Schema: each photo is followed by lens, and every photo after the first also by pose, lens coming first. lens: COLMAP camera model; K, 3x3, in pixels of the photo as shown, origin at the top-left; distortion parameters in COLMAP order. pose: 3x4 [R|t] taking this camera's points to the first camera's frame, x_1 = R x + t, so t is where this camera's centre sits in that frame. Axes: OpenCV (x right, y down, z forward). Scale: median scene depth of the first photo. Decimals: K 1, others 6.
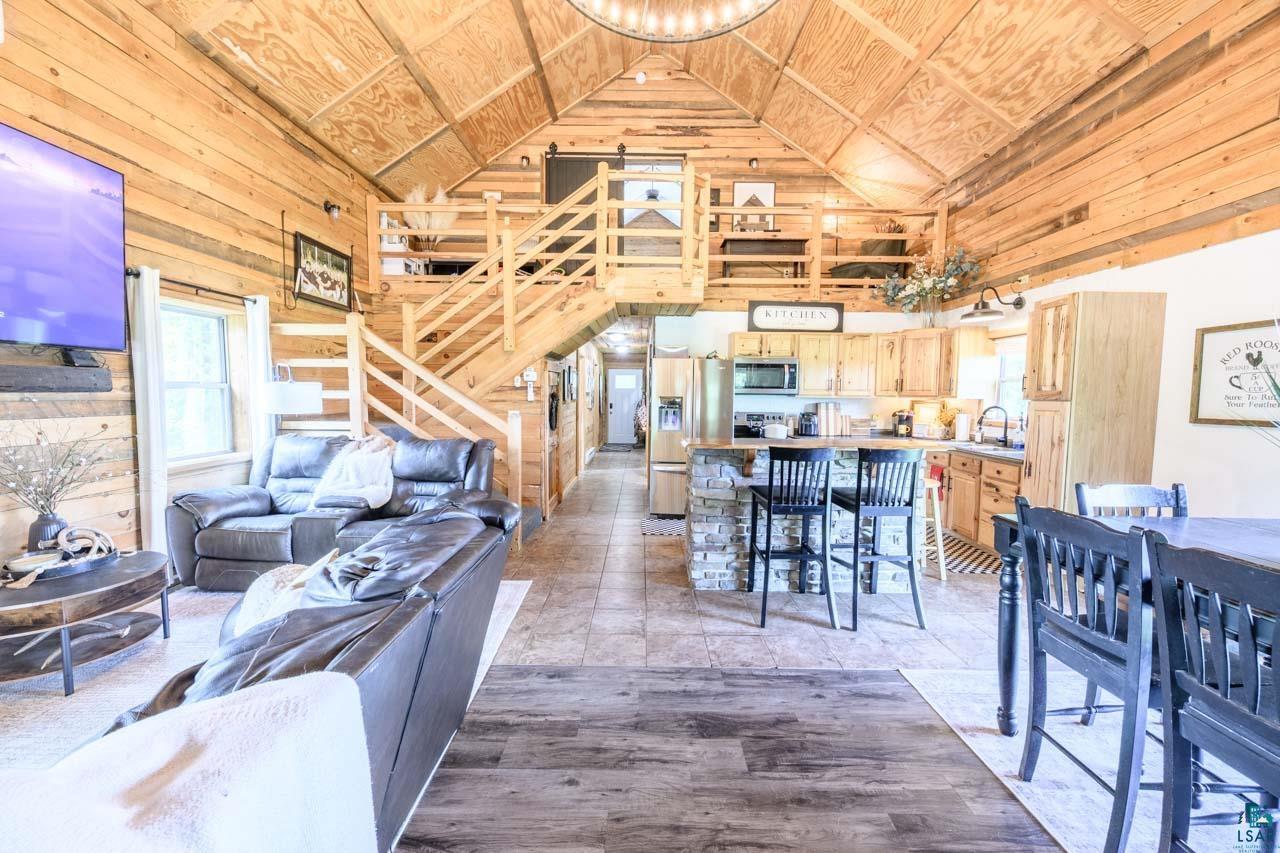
lens RADIAL K [[499.5, 0, 641.4], [0, 499.5, 425.9], [0, 0, 1]] dist [-0.000349, 0.000147]
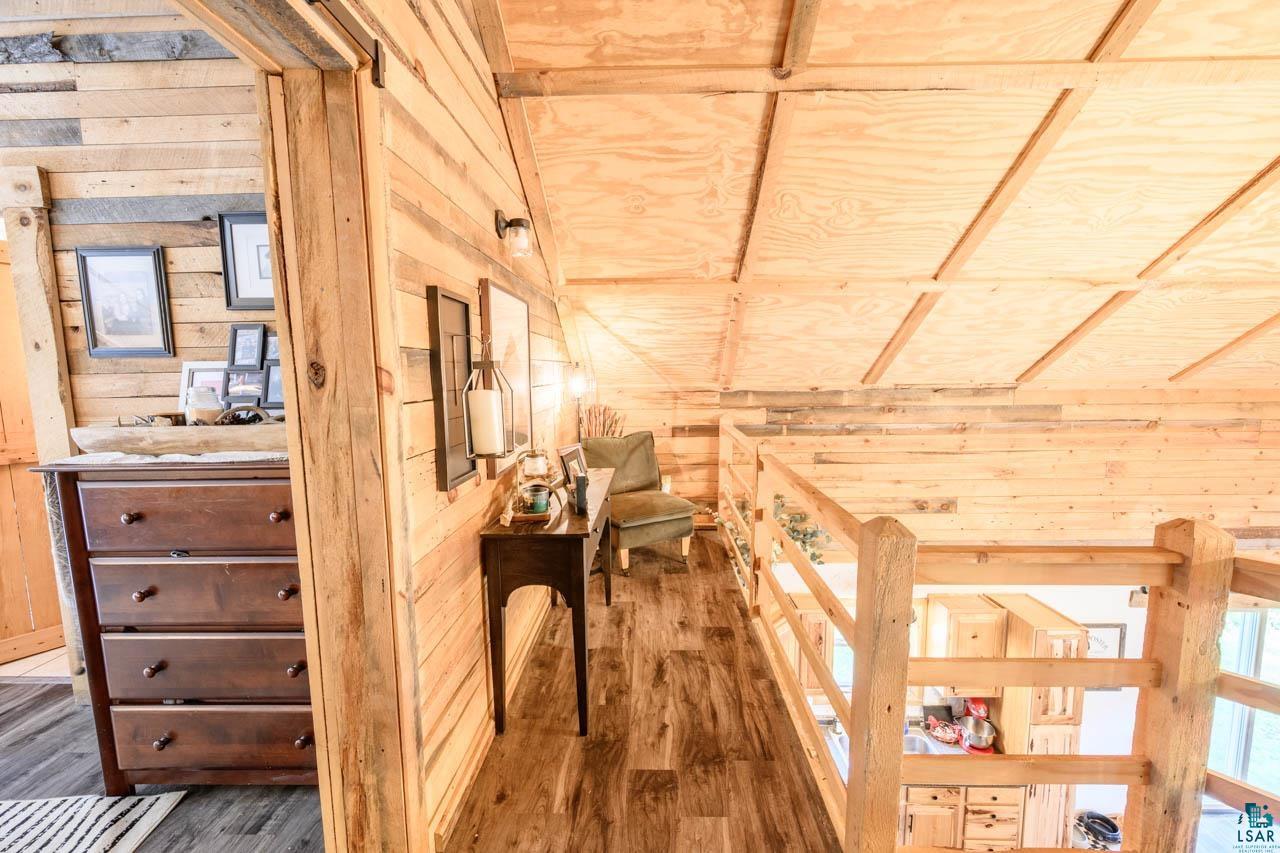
lens RADIAL K [[499.5, 0, 641.4], [0, 499.5, 425.9], [0, 0, 1]] dist [-0.000349, 0.000147]
pose [[0.019363, -0.119421, 0.992655, -0.124076], [0.078561, 0.989953, 0.117564, -0.702579], [-0.996721, 0.075708, 0.028550, 1.473713]]
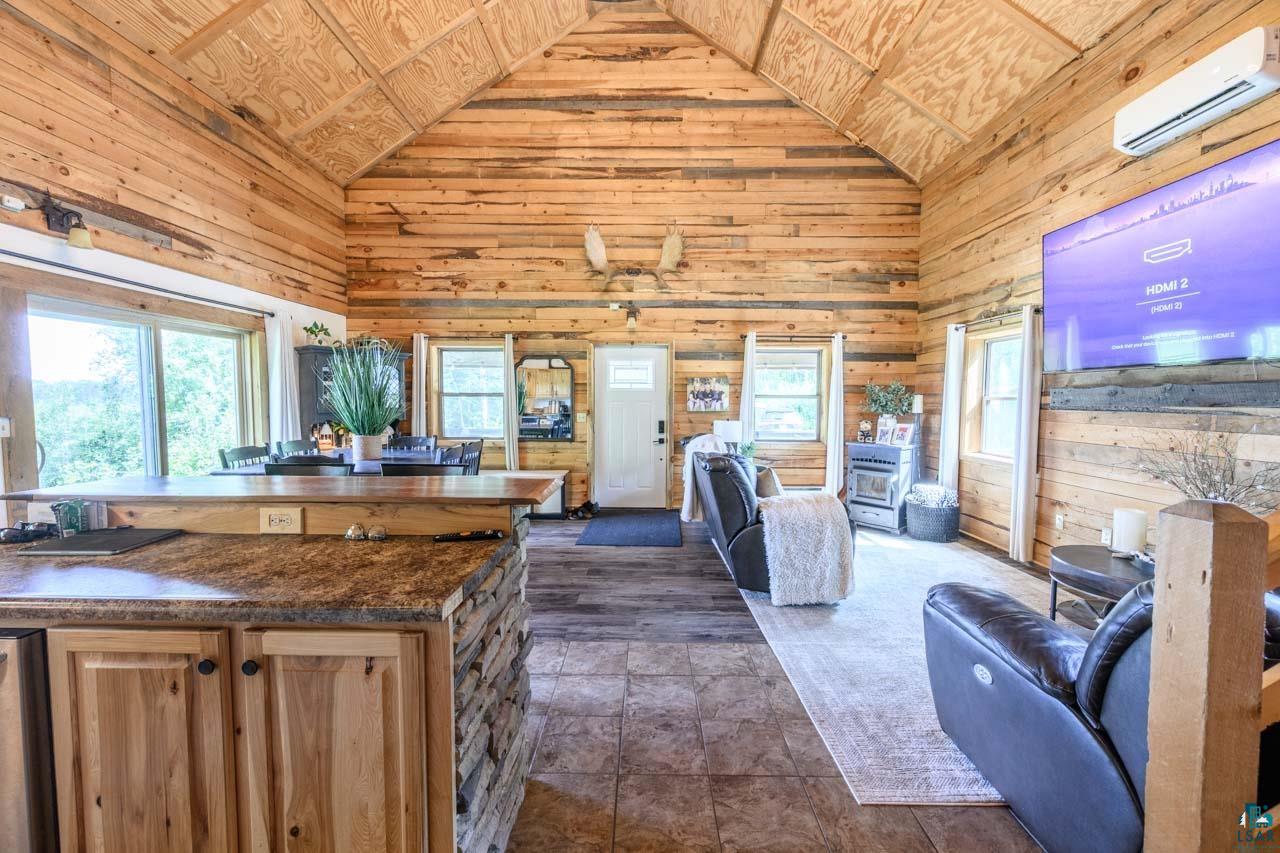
lens RADIAL K [[499.5, 0, 641.4], [0, 499.5, 425.9], [0, 0, 1]] dist [-0.000349, 0.000147]
pose [[-0.999836, -0.016820, 0.006663, -0.010217], [-0.015887, 0.992473, 0.121431, -0.077541], [-0.008655, 0.121305, -0.992578, 1.174233]]
